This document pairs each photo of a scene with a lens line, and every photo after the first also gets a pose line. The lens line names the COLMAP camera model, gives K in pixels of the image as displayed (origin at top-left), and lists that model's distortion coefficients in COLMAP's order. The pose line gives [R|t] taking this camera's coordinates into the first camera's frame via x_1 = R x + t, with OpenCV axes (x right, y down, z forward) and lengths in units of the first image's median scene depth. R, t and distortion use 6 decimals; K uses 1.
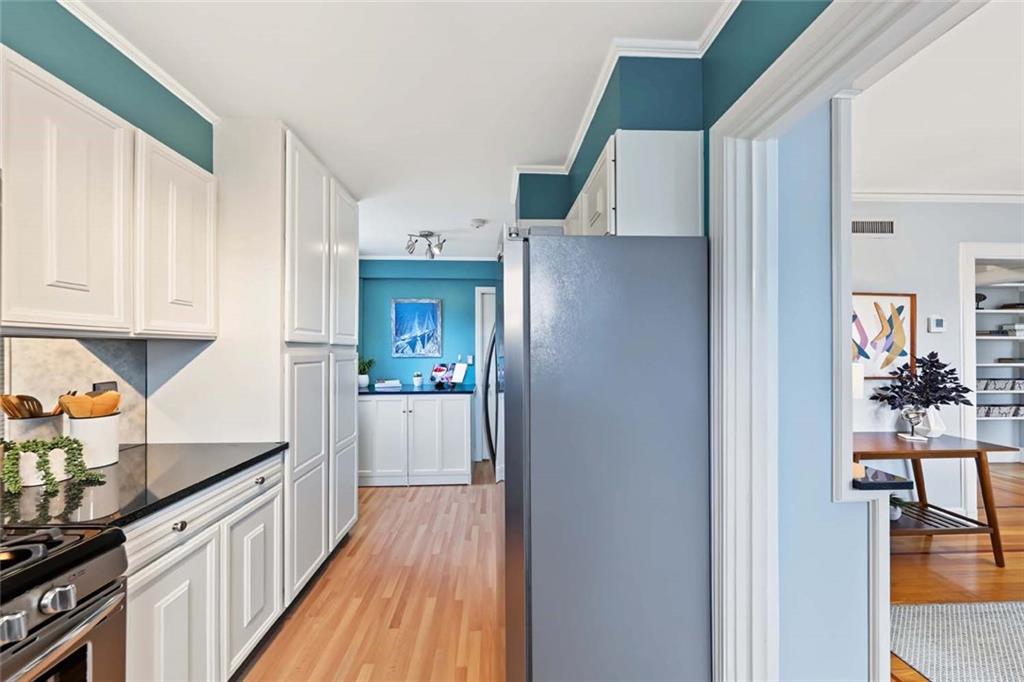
lens RADIAL K [[348.1, 0, 509.3], [0, 348.1, 349.9], [0, 0, 1]] dist [-0.000748, -0.000536]
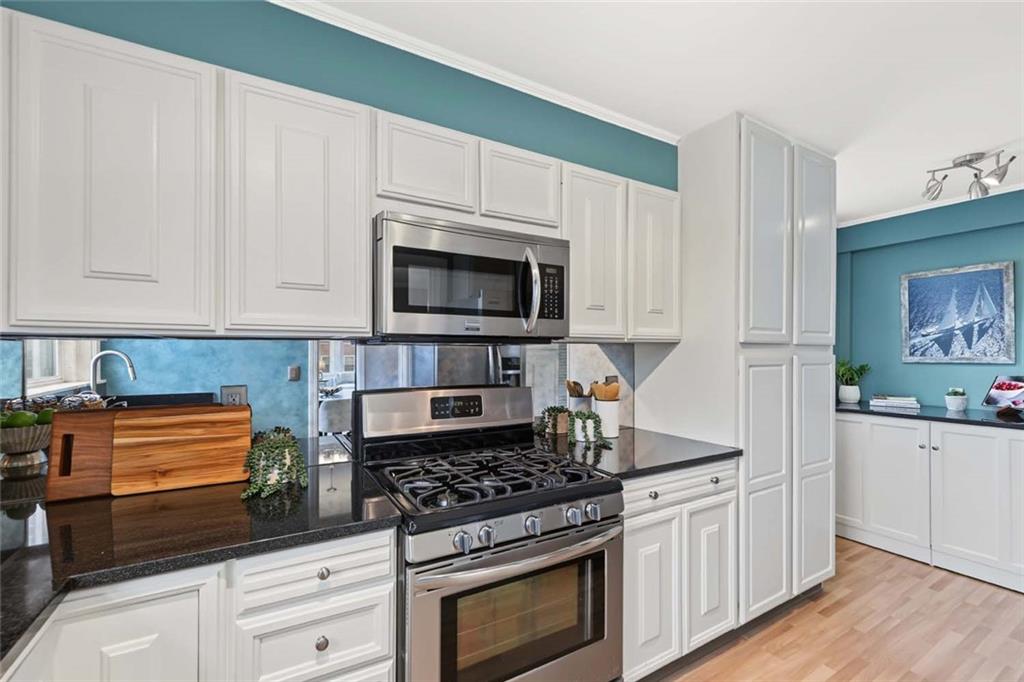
lens RADIAL K [[437.1, 0, 509.9], [0, 437.1, 353.2], [0, 0, 1]] dist [0.000606, -0.000066]
pose [[0.467093, 0.002274, -0.884205, 0.120779], [0.001178, 0.999994, 0.003194, 0.000447], [0.884207, -0.002533, 0.467088, -0.114180]]
